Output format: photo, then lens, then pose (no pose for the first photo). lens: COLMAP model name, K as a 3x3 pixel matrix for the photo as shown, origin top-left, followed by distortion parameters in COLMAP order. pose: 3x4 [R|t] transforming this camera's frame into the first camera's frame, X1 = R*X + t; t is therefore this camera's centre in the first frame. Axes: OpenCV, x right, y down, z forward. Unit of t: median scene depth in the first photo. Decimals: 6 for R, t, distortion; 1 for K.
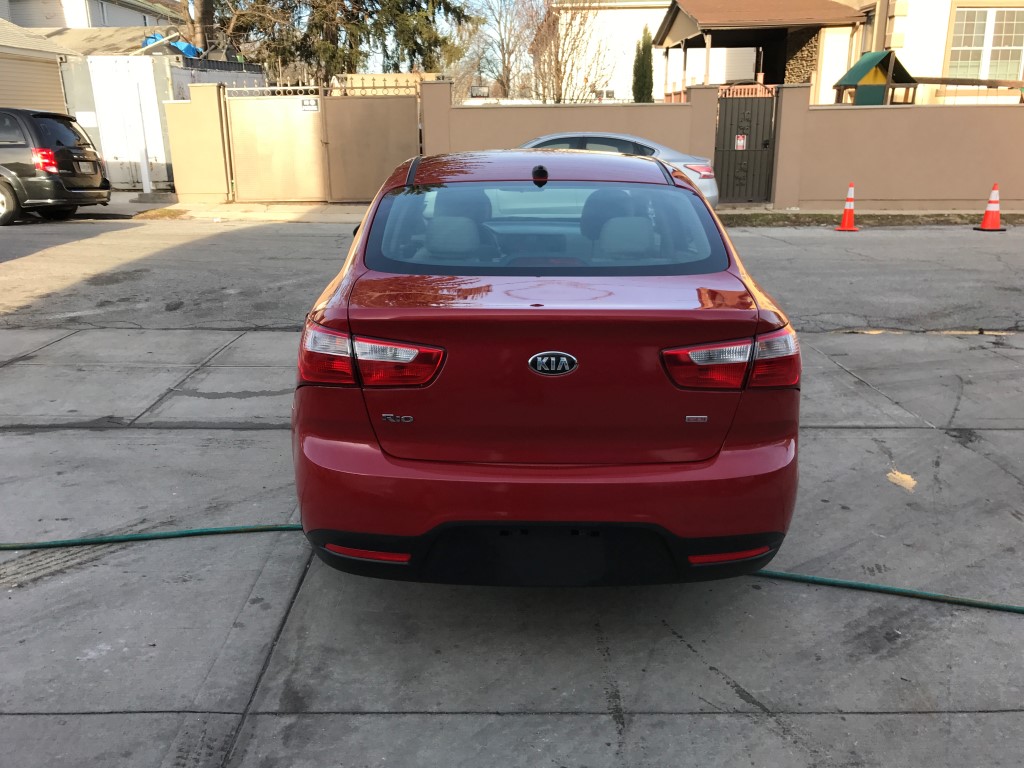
lens RADIAL K [[839.3, 0, 503.9], [0, 839.3, 380.5], [0, 0, 1]] dist [0.028780, -0.033807]
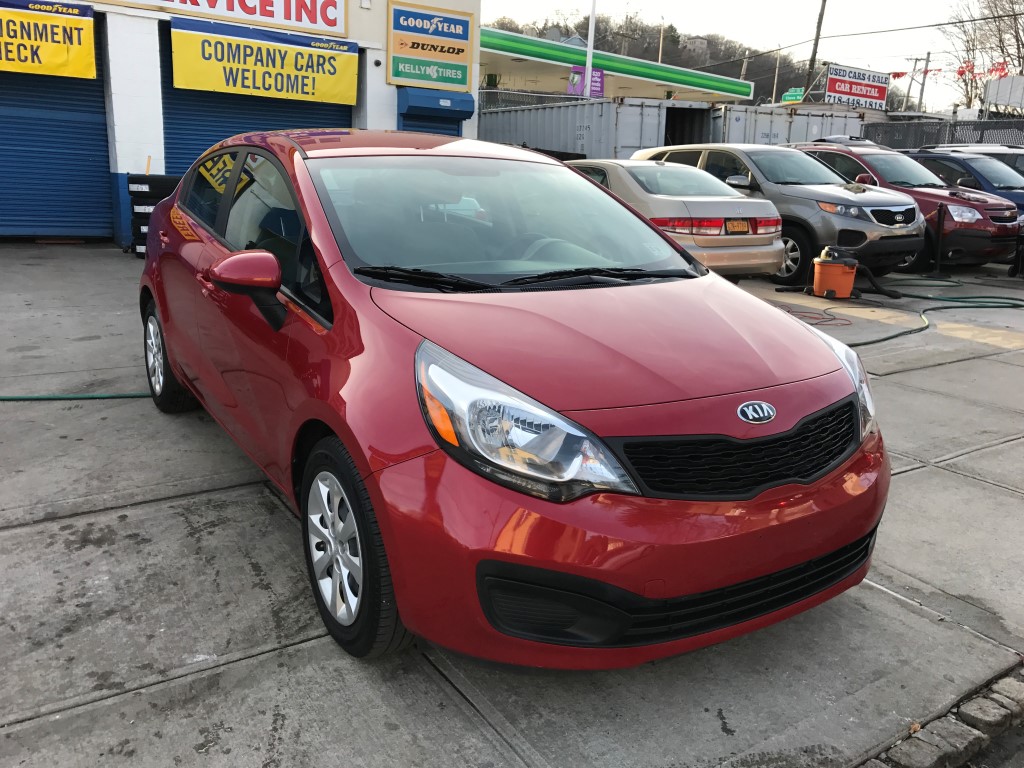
lens RADIAL K [[839.3, 0, 496.9], [0, 839.3, 383.7], [0, 0, 1]] dist [0.028780, -0.033807]
pose [[-0.850724, 0.106065, -0.514800, 0.324244], [-0.178058, 0.863361, 0.472126, -0.364721], [0.494534, 0.493313, -0.715596, 1.375627]]
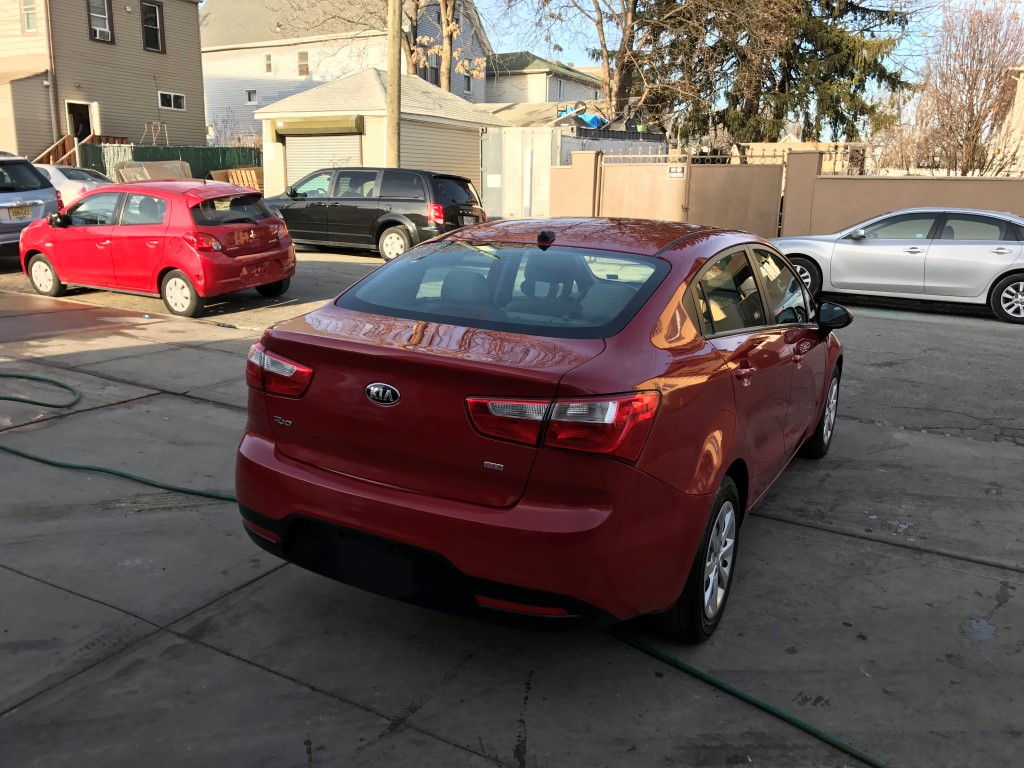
lens RADIAL K [[839.3, 0, 502.2], [0, 839.3, 386.6], [0, 0, 1]] dist [0.028780, -0.033807]
pose [[0.873887, 0.141268, -0.465151, 0.300212], [-0.171757, 0.984857, -0.023577, -0.012712], [0.454776, 0.100497, 0.884917, 0.023070]]
